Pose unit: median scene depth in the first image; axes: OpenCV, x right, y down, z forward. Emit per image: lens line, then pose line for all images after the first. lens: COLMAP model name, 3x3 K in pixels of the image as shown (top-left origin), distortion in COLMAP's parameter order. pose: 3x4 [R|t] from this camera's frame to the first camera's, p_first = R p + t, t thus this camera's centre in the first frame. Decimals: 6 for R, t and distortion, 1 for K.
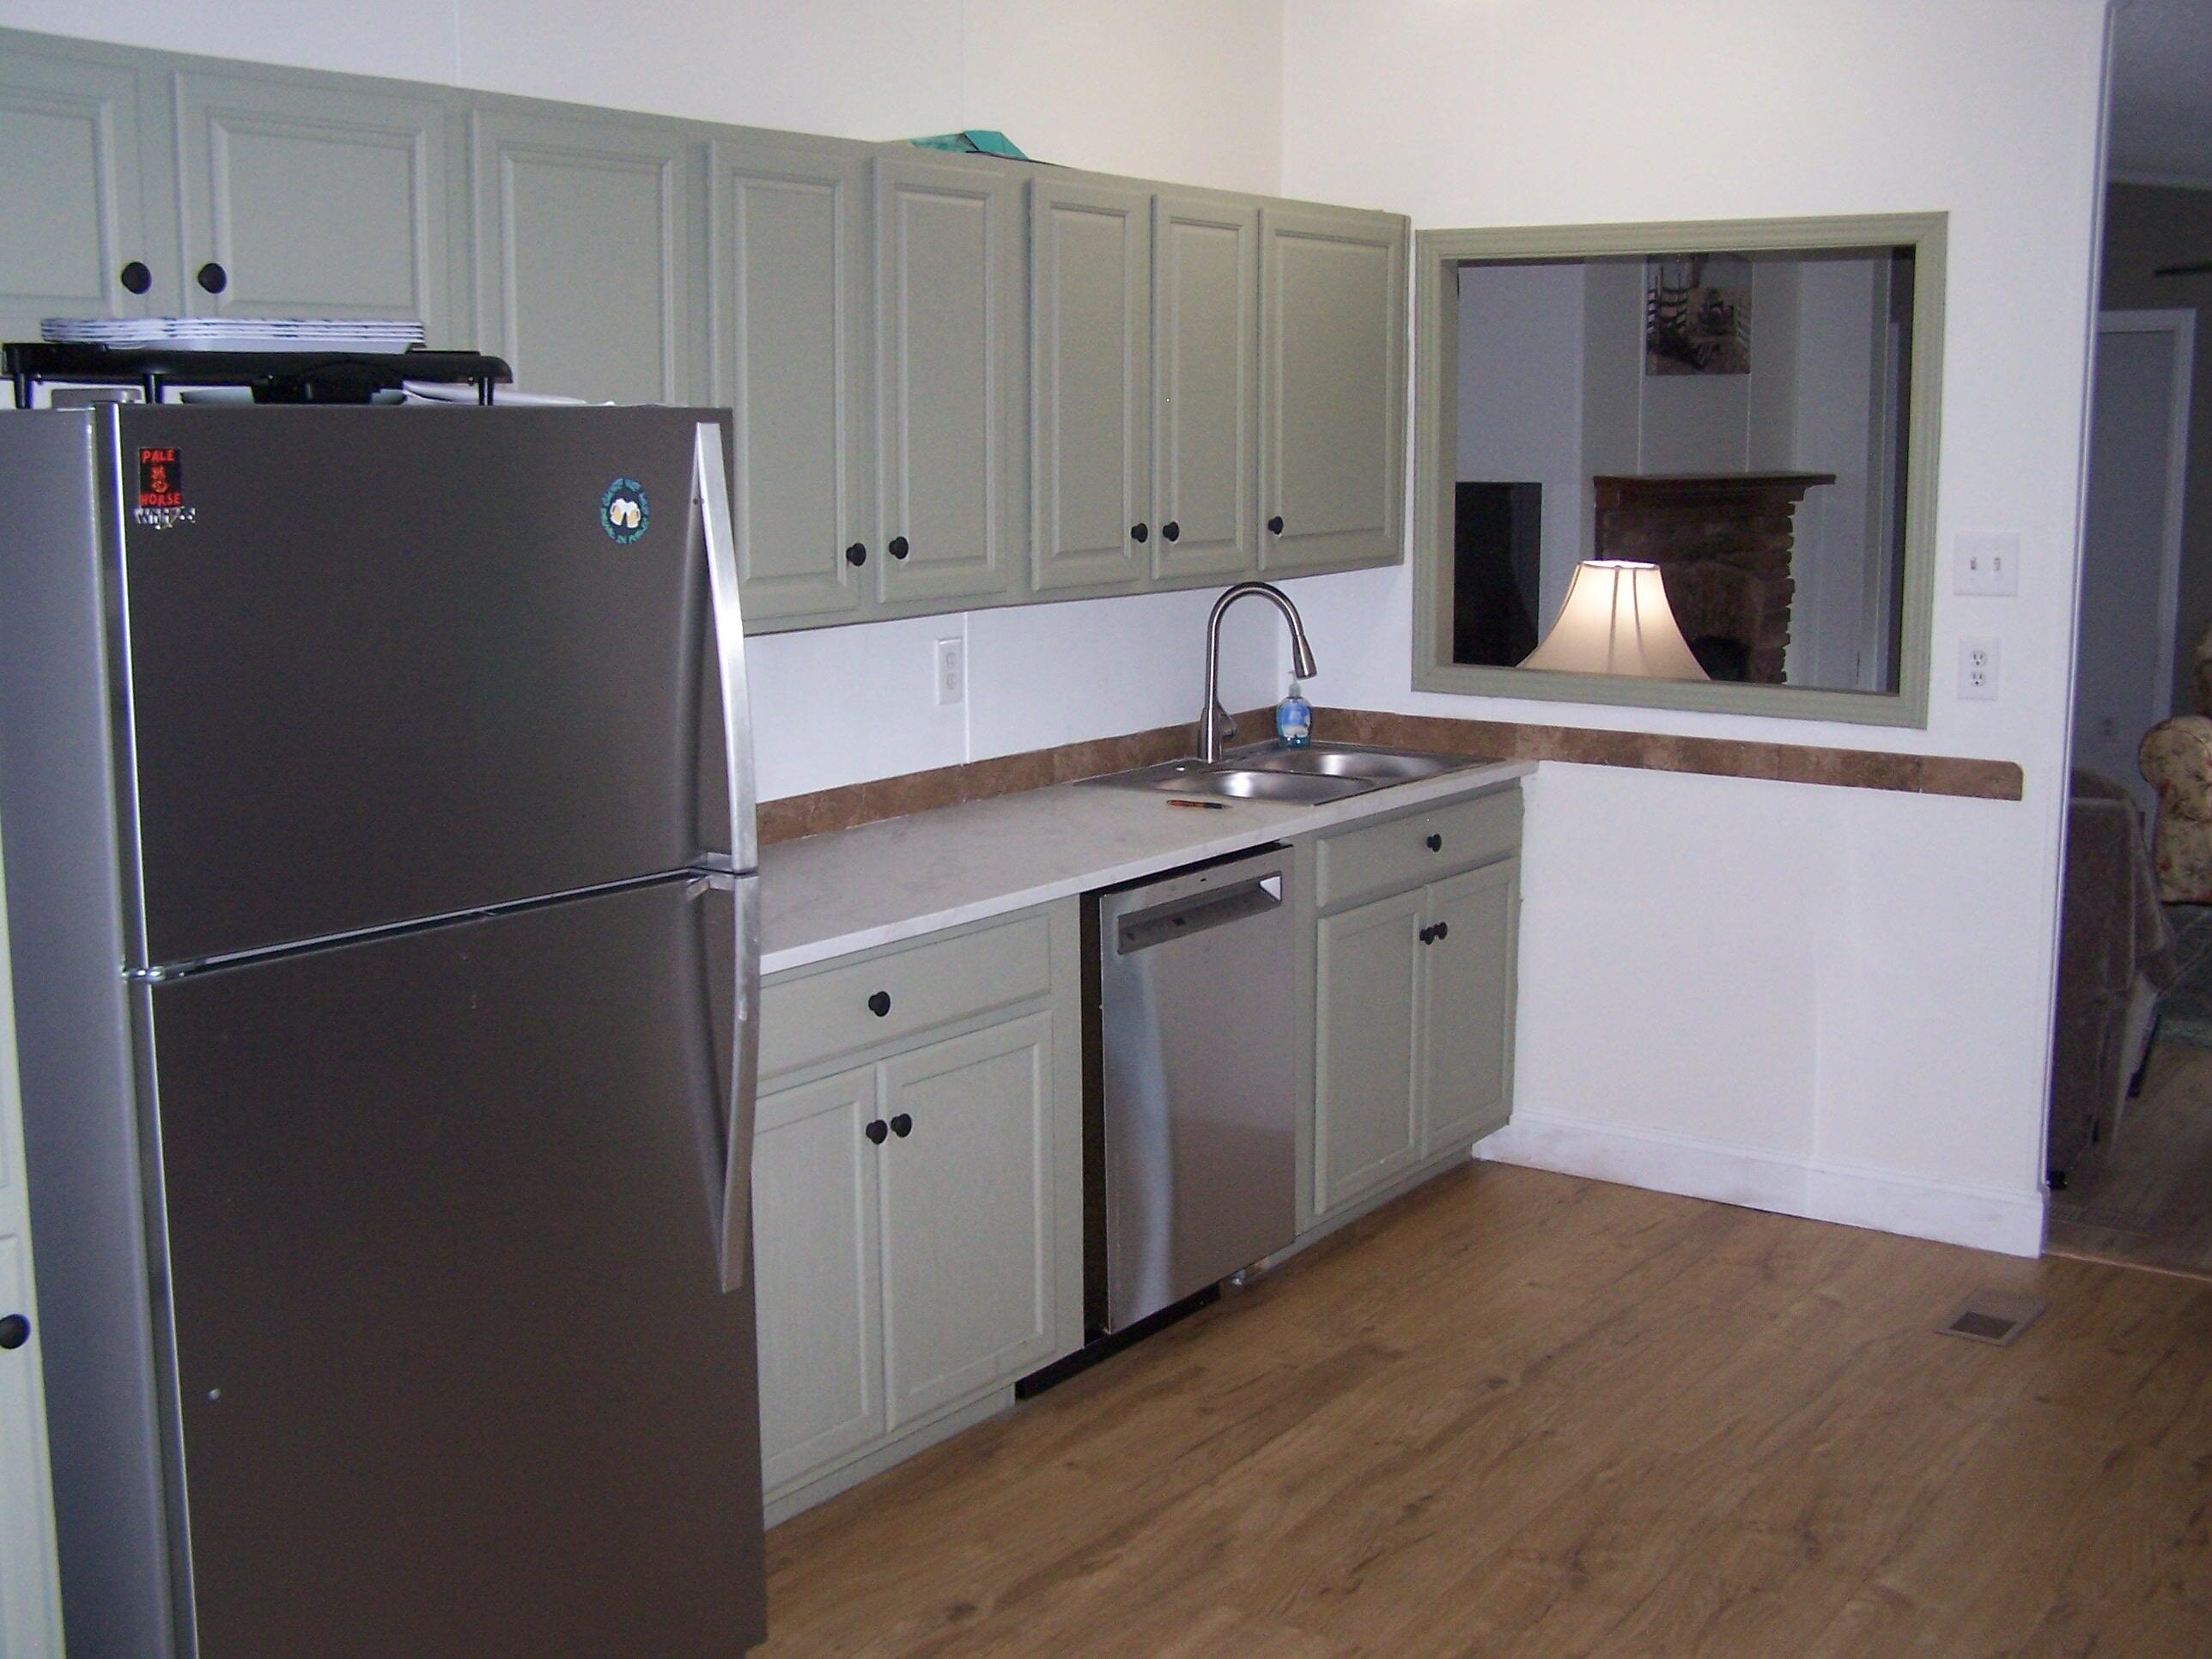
lens RADIAL K [[2513.9, 0, 1094.6], [0, 2513.9, 833.2], [0, 0, 1]] dist [-0.186475, 0.261665]
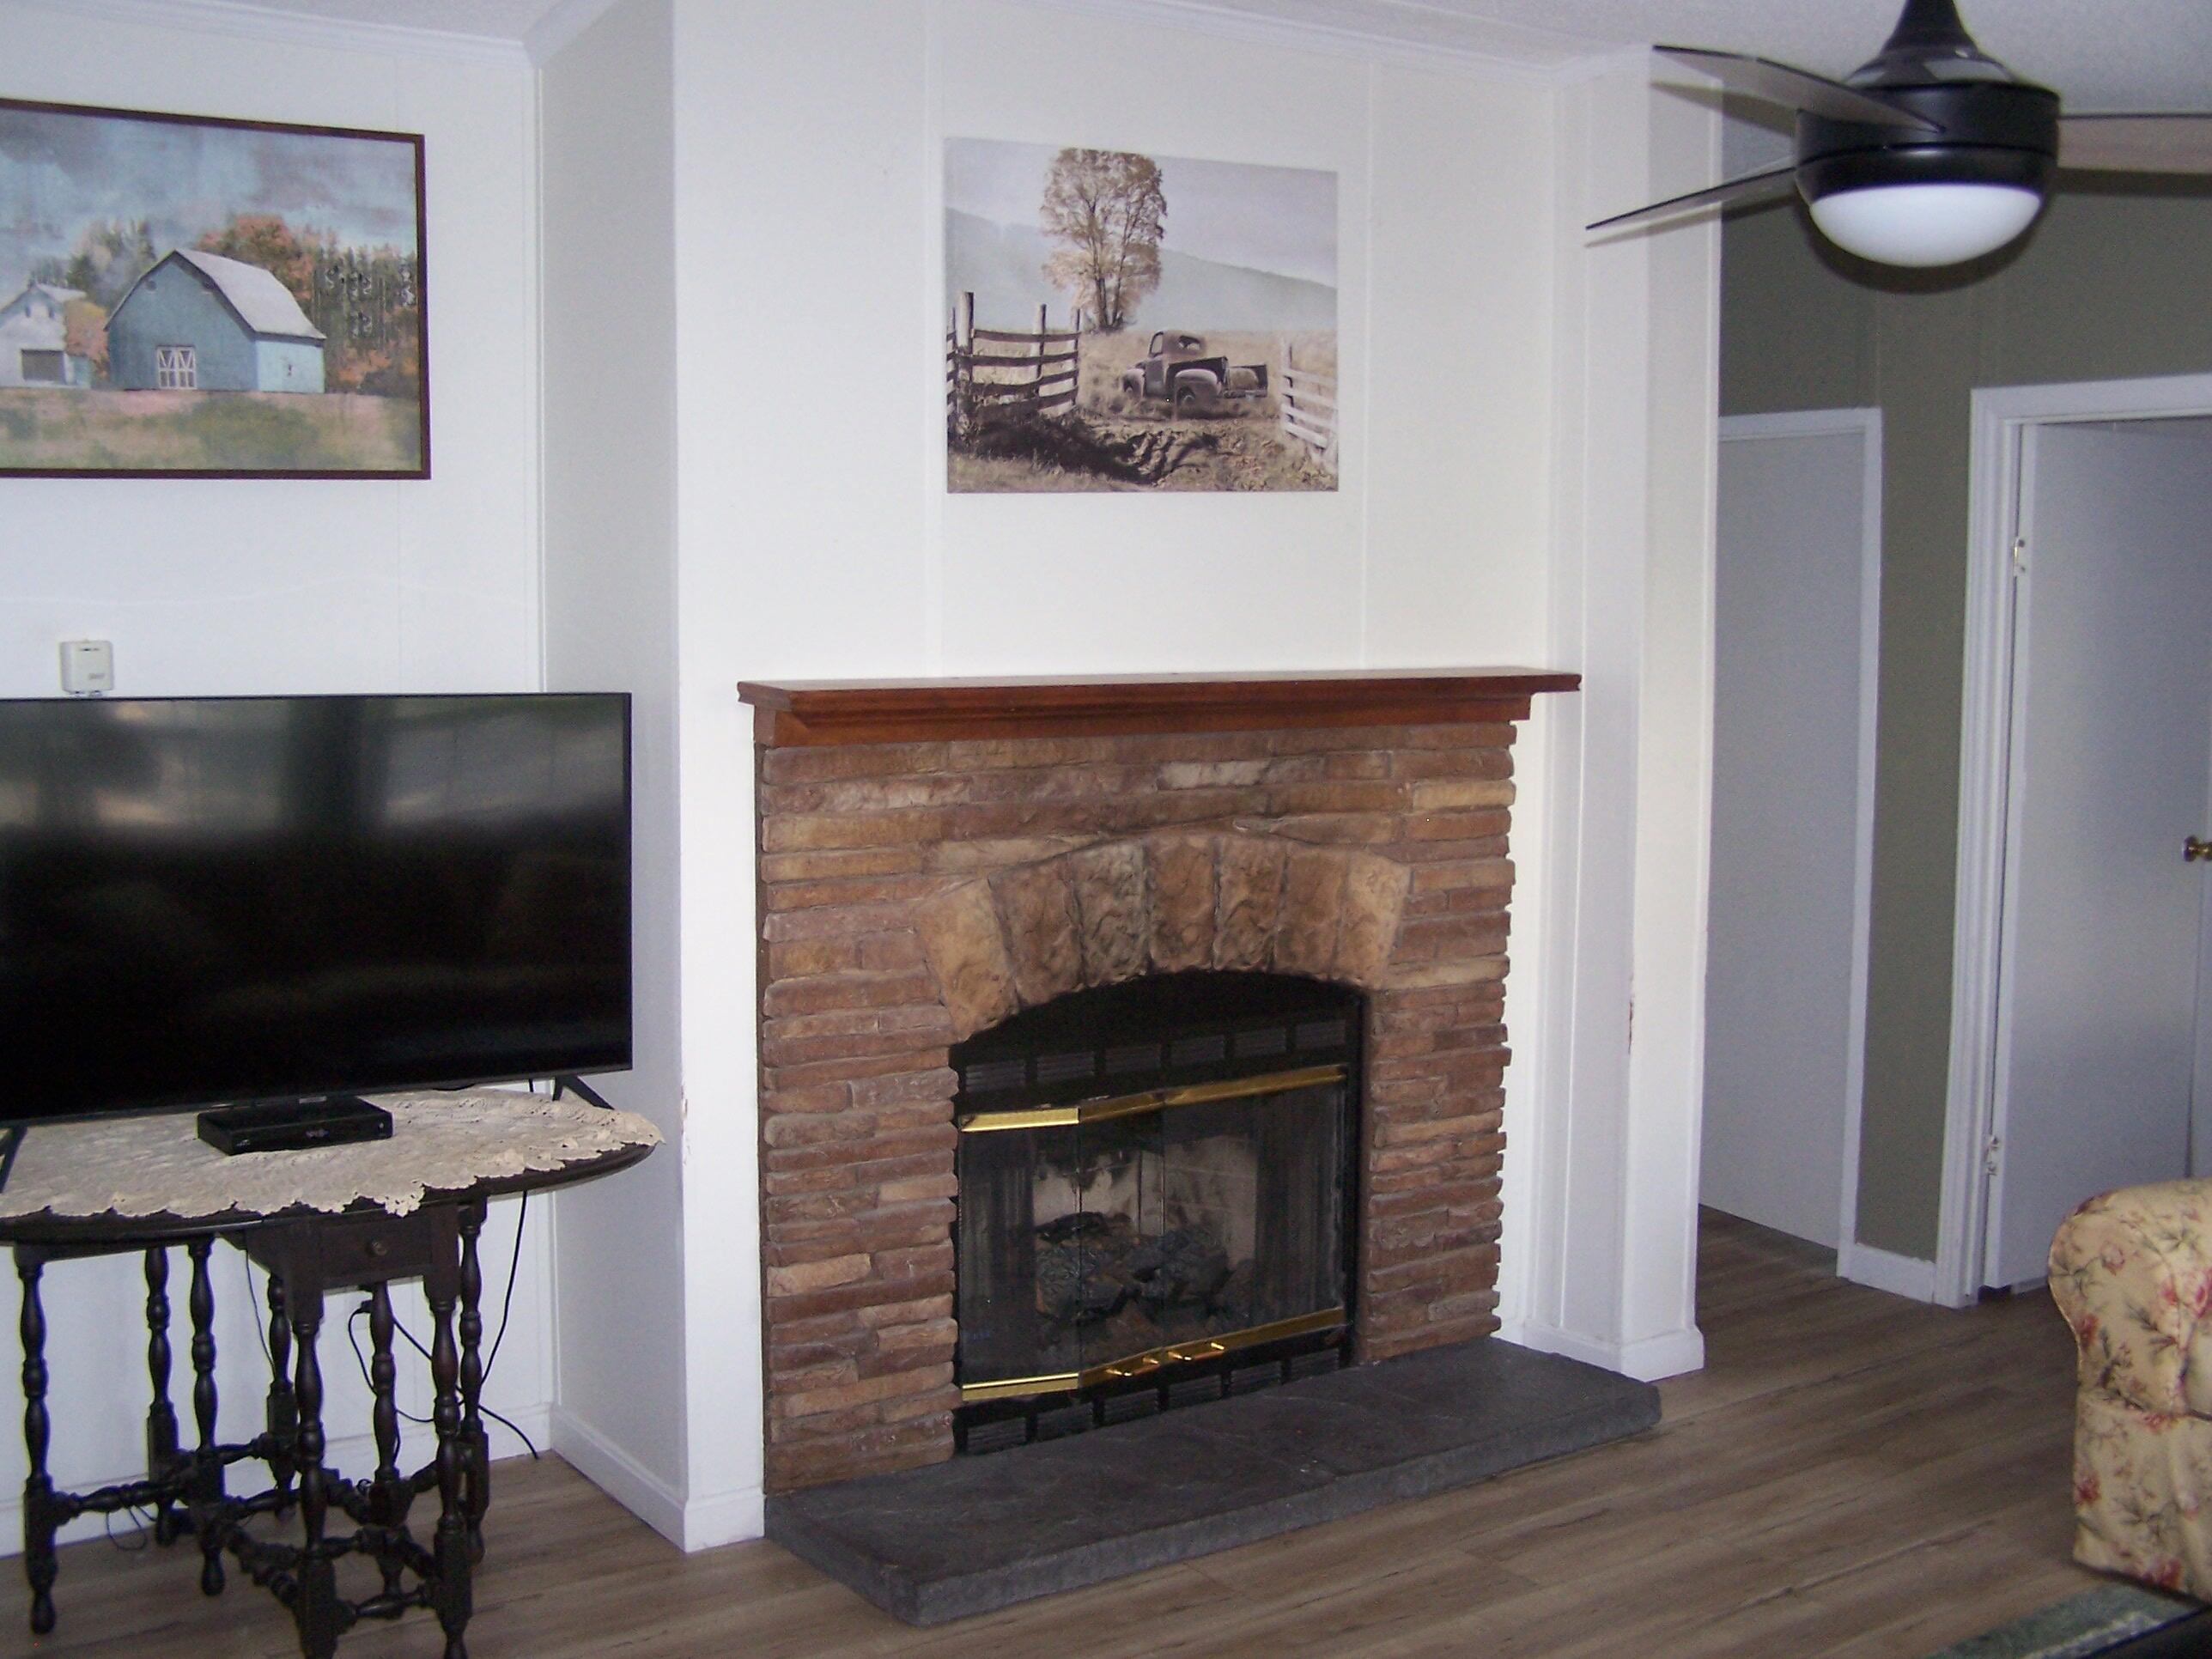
lens RADIAL K [[2521.9, 0, 1106.0], [0, 2521.9, 829.5], [0, 0, 1]] dist [-0.199021, 0.359183]
pose [[0.939464, 0.042952, -0.339945, 0.416548], [-0.063245, 0.996802, -0.048836, -0.081857], [0.336760, 0.067380, 0.939177, 0.472683]]
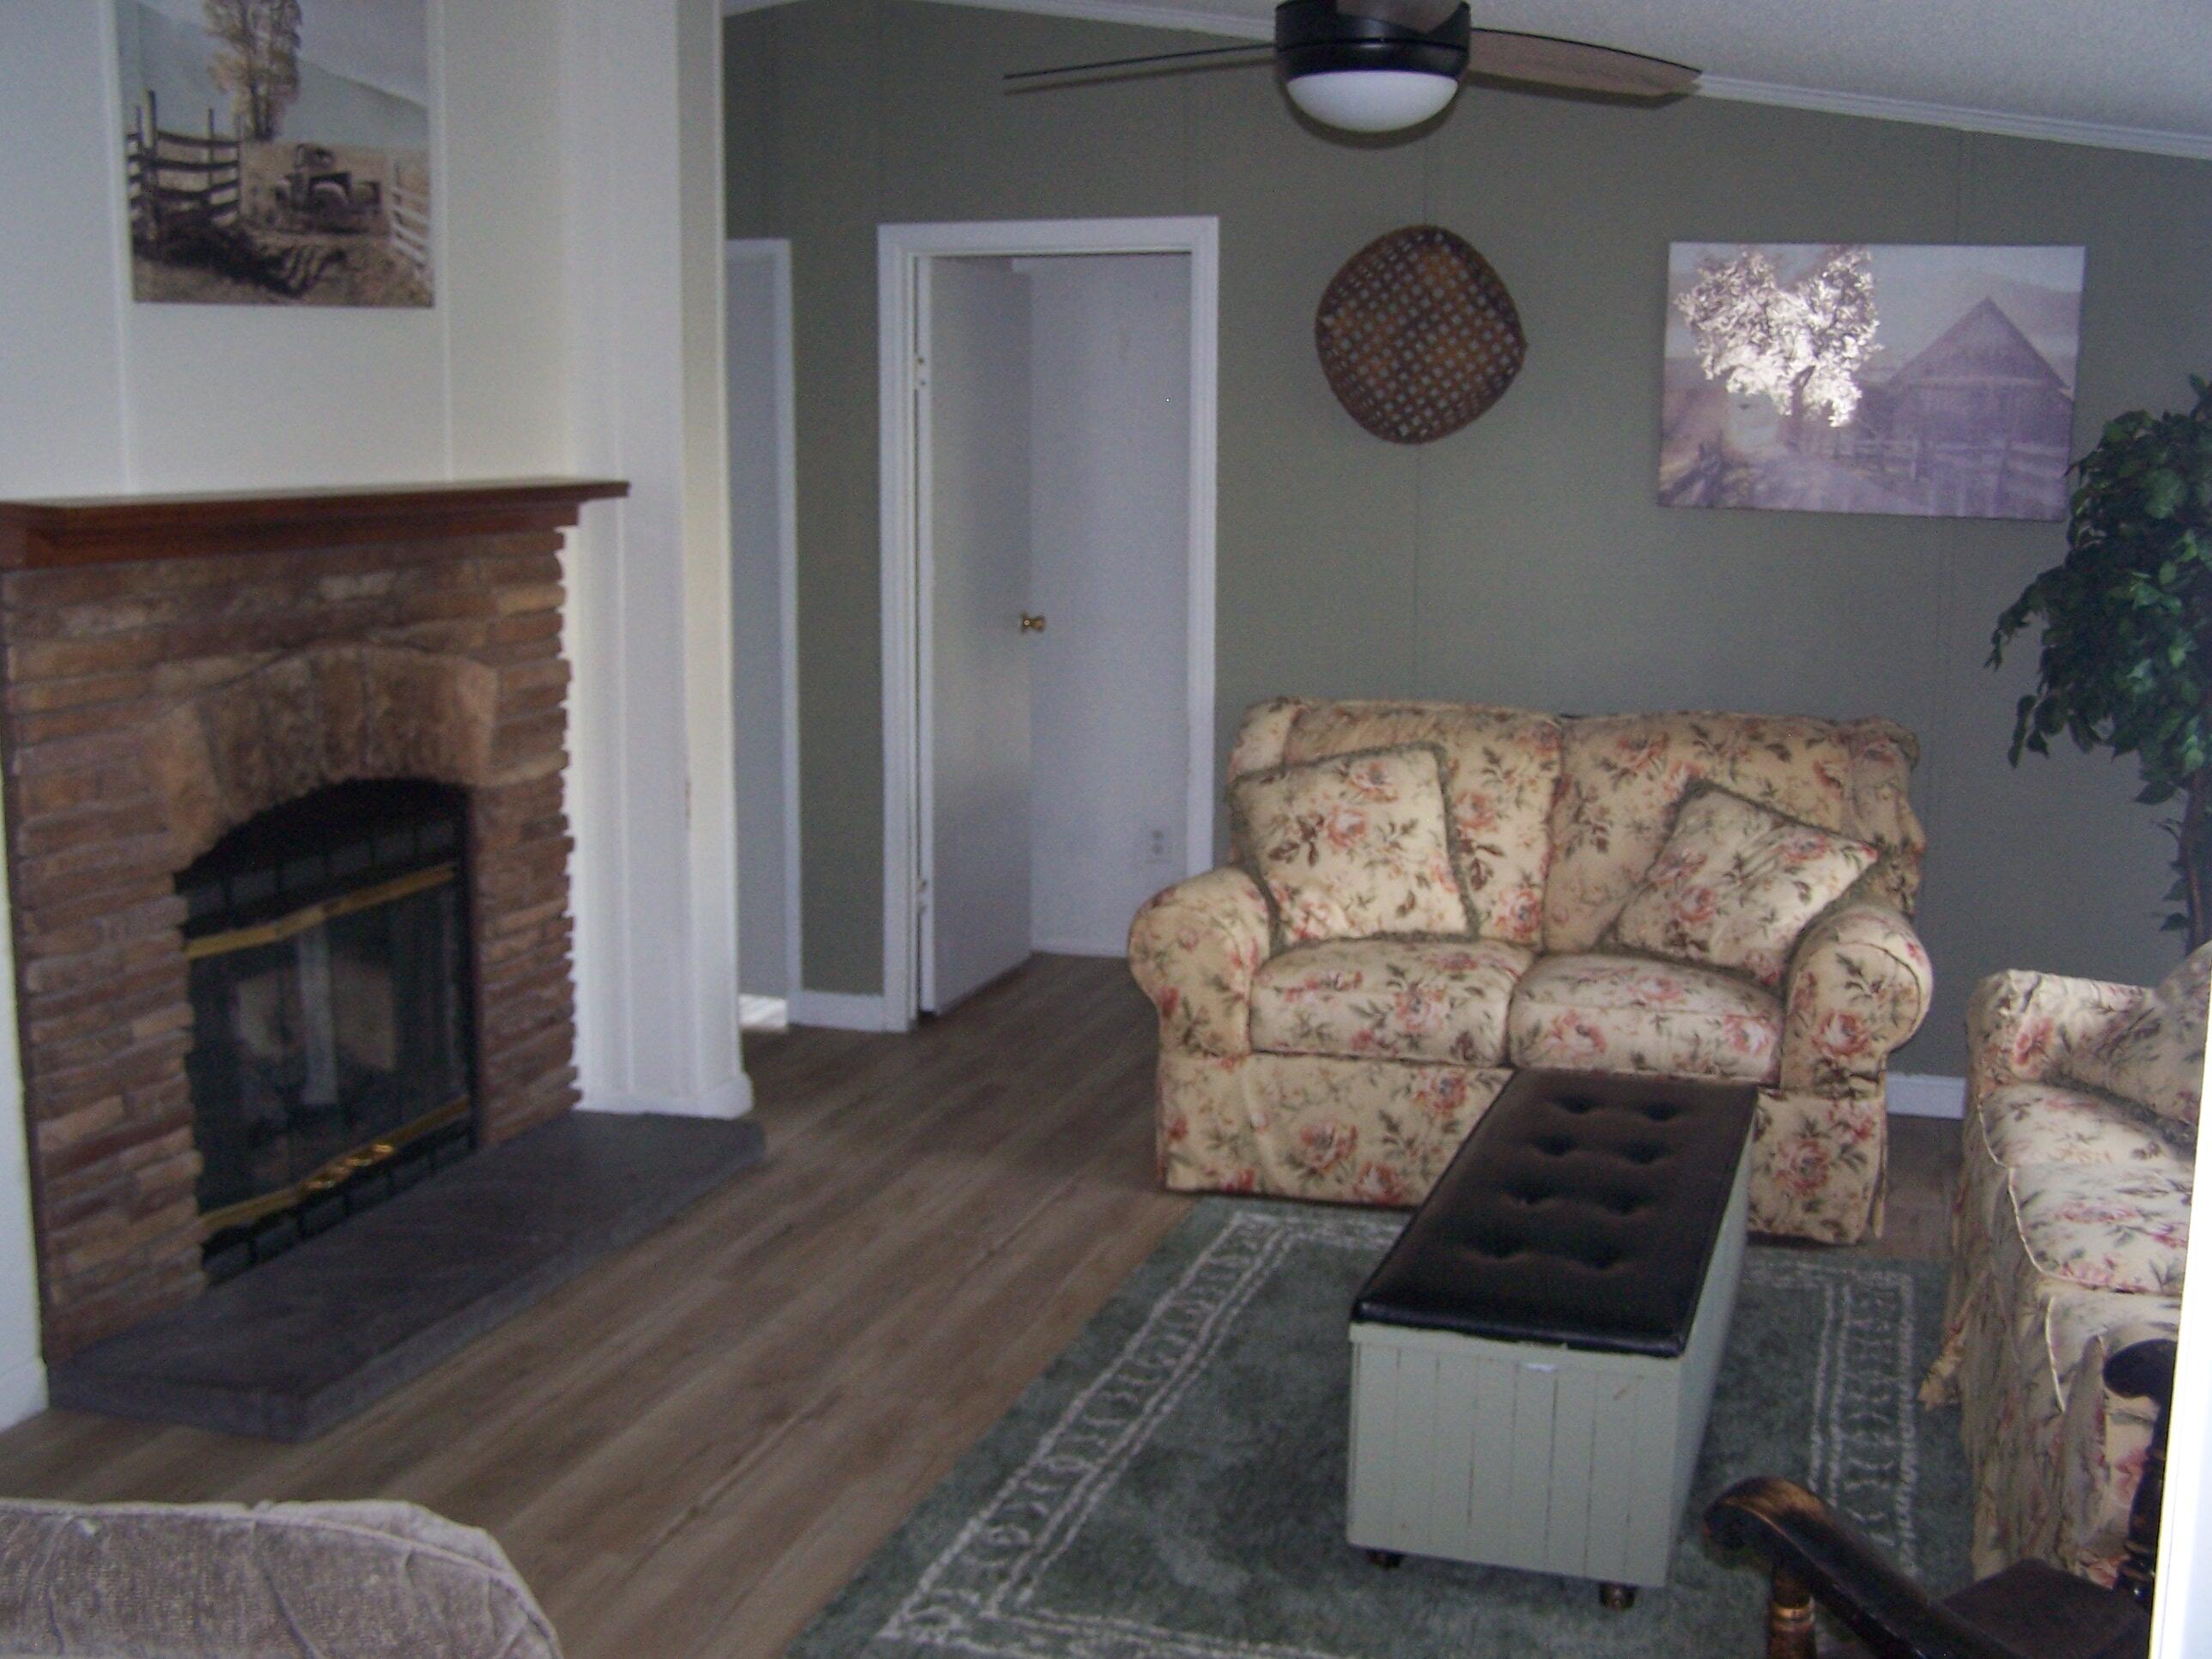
lens RADIAL K [[2521.9, 0, 1106.0], [0, 2521.9, 829.5], [0, 0, 1]] dist [-0.199021, 0.359183]
pose [[0.956122, -0.039251, 0.290327, 0.247288], [0.039018, 0.999217, 0.006593, -0.065323], [-0.290359, 0.005024, 0.956905, 0.420784]]
